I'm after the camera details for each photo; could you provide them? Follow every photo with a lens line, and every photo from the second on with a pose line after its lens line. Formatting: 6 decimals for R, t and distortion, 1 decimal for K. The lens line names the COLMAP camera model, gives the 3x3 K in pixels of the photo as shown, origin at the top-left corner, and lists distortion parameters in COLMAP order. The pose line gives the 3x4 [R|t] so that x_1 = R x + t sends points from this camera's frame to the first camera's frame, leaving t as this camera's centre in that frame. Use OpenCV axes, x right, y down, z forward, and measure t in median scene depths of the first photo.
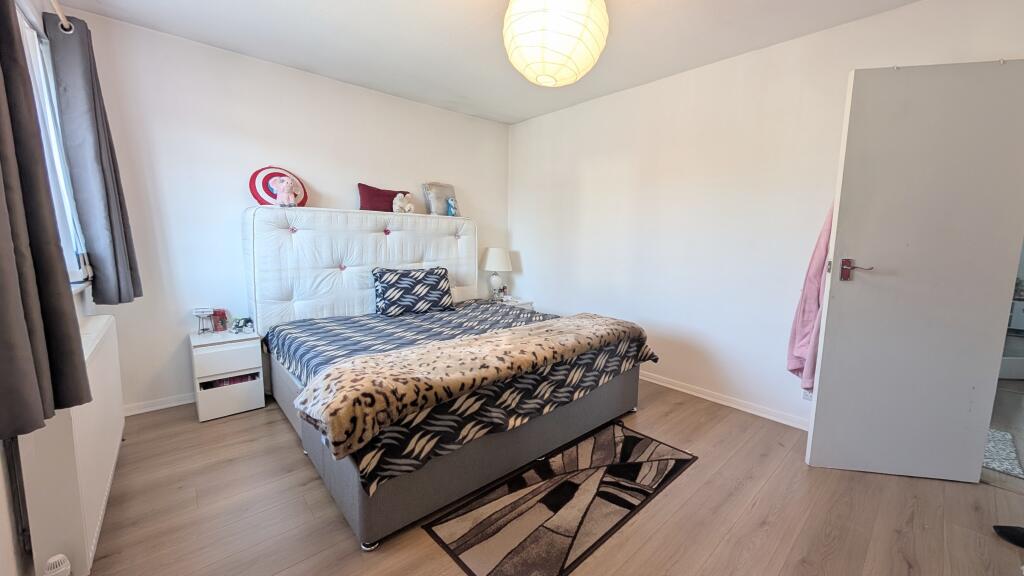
lens RADIAL K [[383.4, 0, 510.3], [0, 383.4, 288.2], [0, 0, 1]] dist [-0.001126, 0.000213]
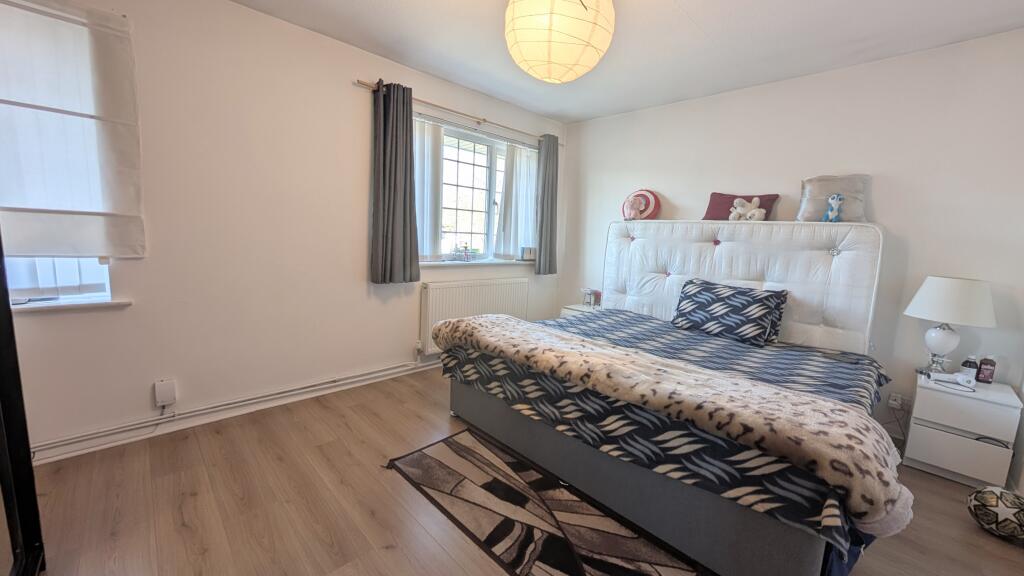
lens RADIAL K [[383.4, 0, 509.5], [0, 383.4, 288.7], [0, 0, 1]] dist [-0.001126, 0.000213]
pose [[0.046742, 0.125815, -0.990952, 0.882080], [-0.177910, 0.977224, 0.115681, -0.083916], [0.982936, 0.170893, 0.068061, 0.706497]]
